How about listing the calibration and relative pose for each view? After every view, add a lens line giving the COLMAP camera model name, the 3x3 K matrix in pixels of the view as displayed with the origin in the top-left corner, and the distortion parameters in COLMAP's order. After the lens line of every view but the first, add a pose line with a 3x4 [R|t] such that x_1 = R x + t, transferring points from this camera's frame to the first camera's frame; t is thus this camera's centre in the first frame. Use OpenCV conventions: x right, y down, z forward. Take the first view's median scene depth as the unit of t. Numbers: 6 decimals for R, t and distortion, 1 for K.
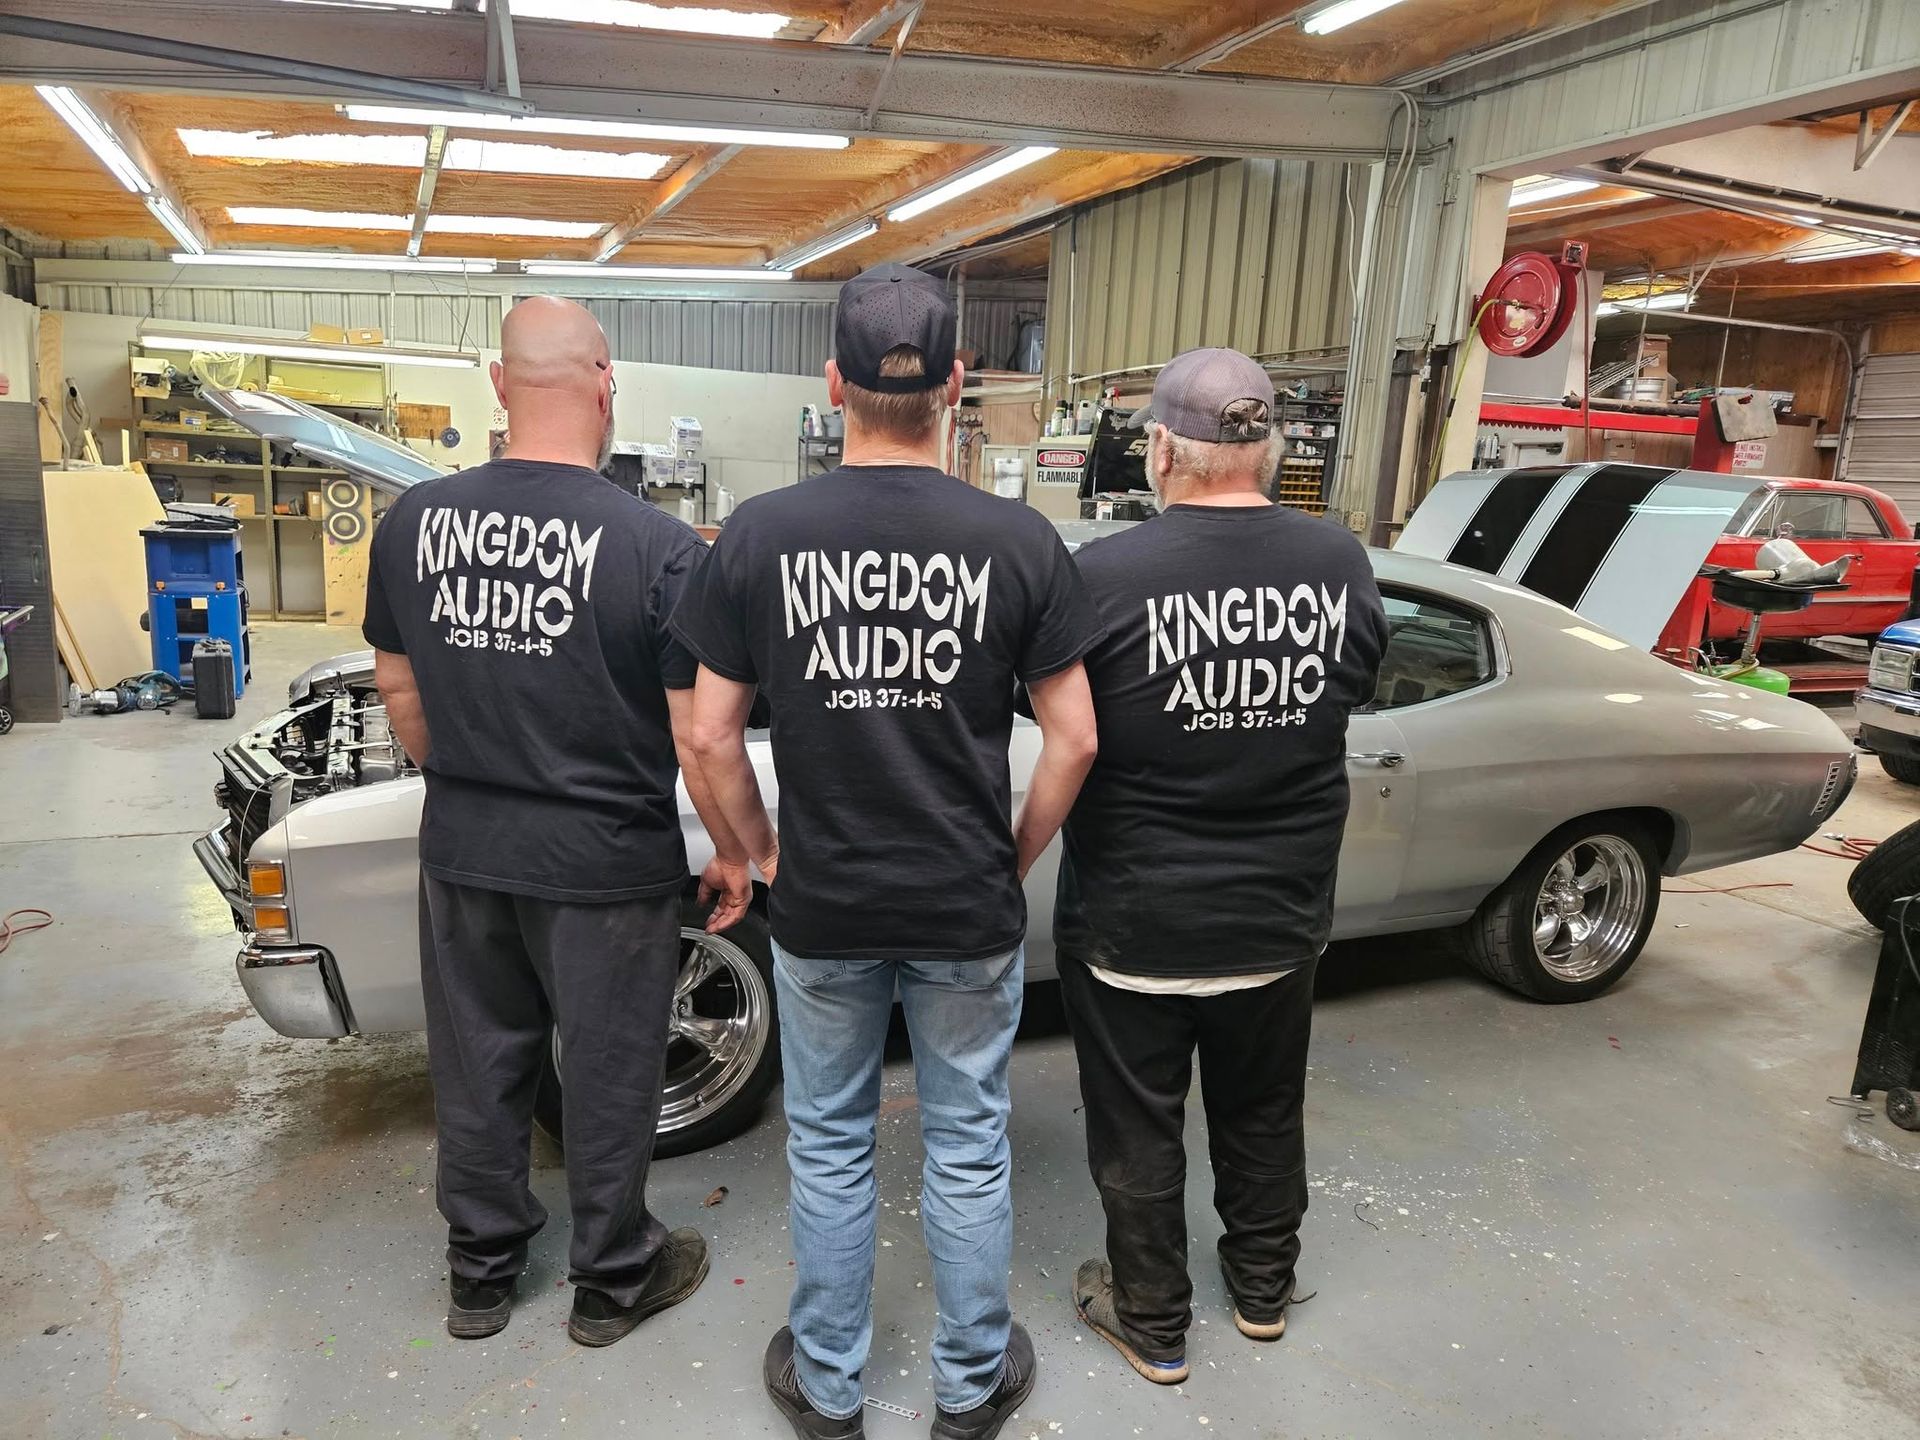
lens RADIAL K [[1201.6, 0, 960.0], [0, 1201.6, 720.0], [0, 0, 1]] dist [-0.000314, -0.001757]
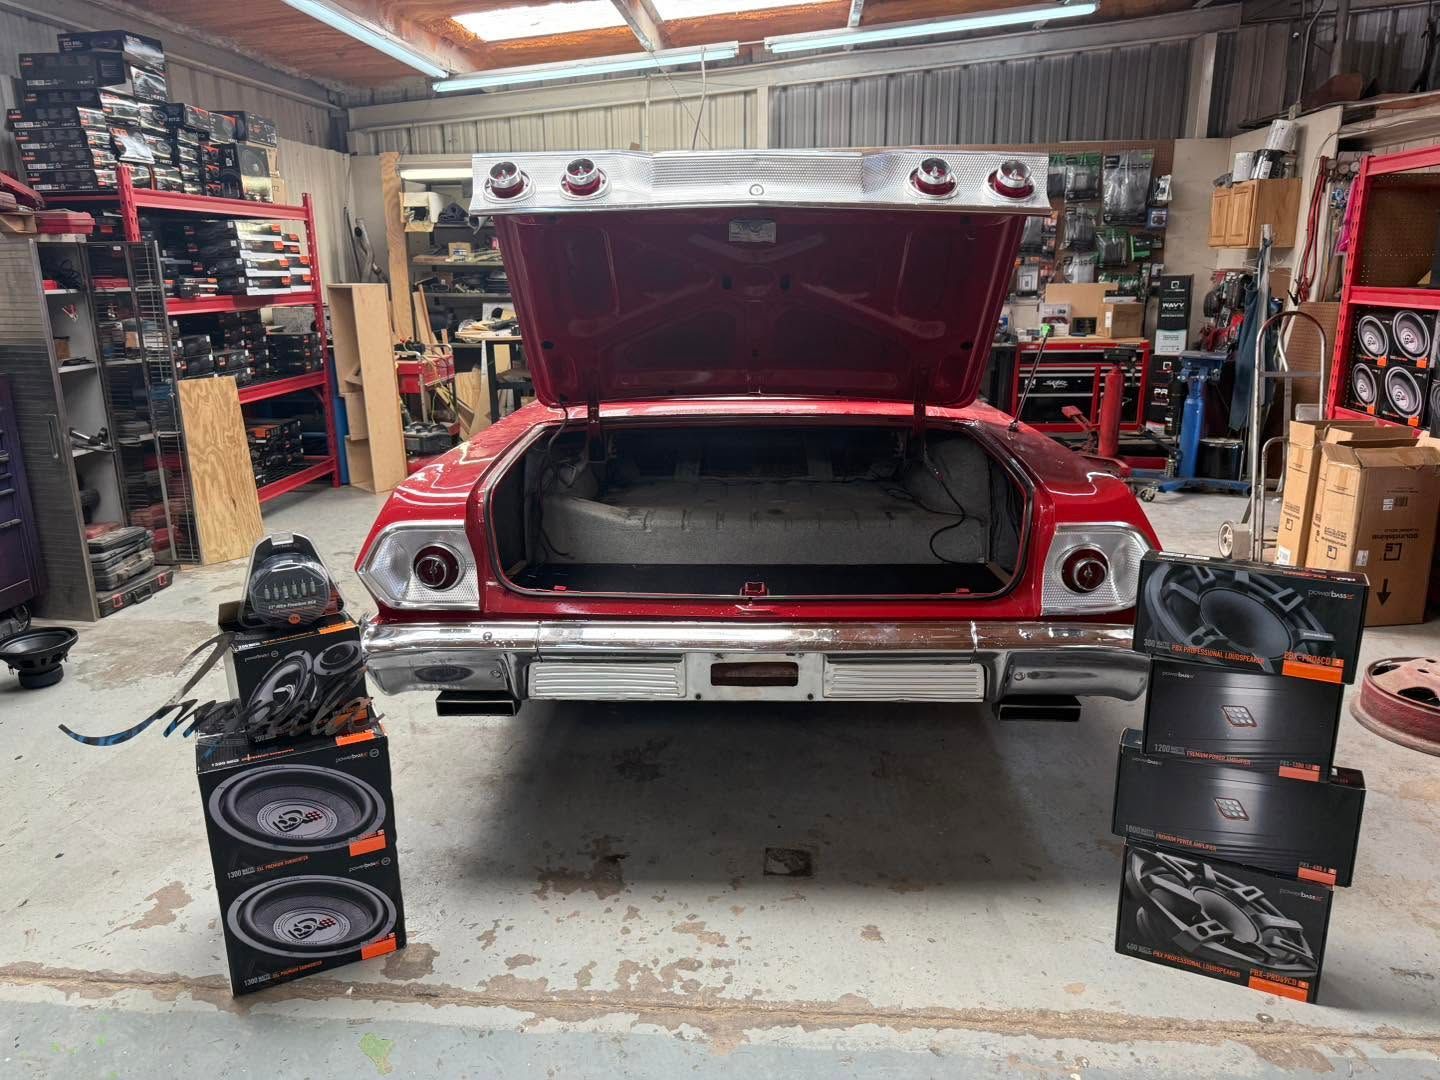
lens RADIAL K [[1029.9, 0, 720.0], [0, 1029.9, 540.0], [0, 0, 1]] dist [0.001652, -0.001530]
pose [[0.871110, 0.065742, -0.486668, -0.005627], [-0.040342, 0.997229, 0.062502, -0.068161], [0.489429, -0.034813, 0.871348, 0.335202]]
